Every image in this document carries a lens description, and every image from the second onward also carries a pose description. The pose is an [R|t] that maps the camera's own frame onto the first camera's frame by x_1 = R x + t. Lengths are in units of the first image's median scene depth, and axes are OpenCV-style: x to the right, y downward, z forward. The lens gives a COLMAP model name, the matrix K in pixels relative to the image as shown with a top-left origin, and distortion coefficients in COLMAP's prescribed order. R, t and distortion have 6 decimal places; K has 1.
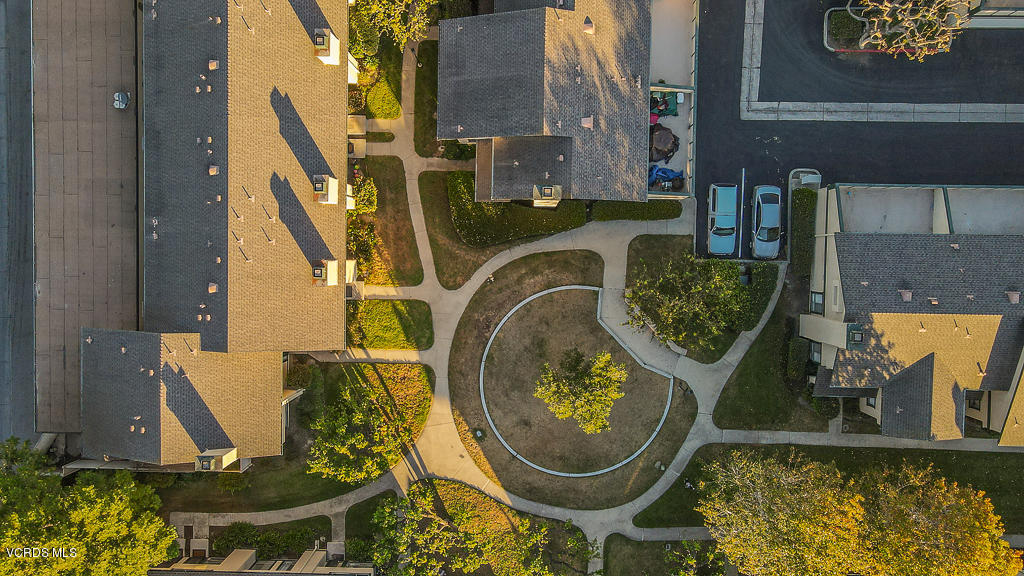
lens RADIAL K [[759.0, 0, 512.0], [0, 759.0, 286.1], [0, 0, 1]] dist [0.003924, 0.029615]
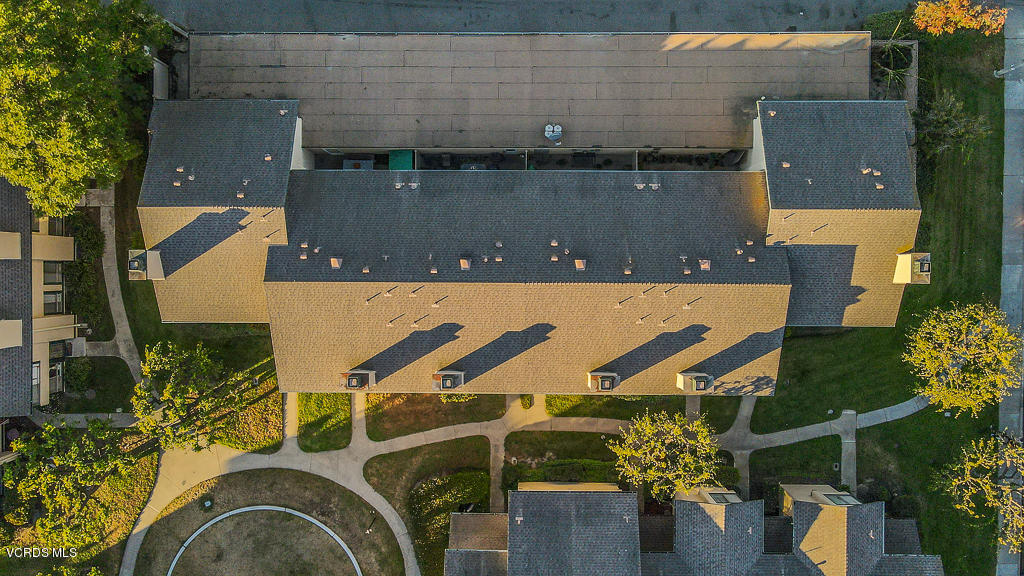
lens RADIAL K [[759.0, 0, 509.2], [0, 759.0, 289.6], [0, 0, 1]] dist [0.003924, 0.029615]
pose [[0.012812, 0.999049, 0.041667, -0.340119], [-0.999699, 0.013670, -0.020383, -0.158615], [-0.020933, -0.041393, 0.998924, 0.077827]]
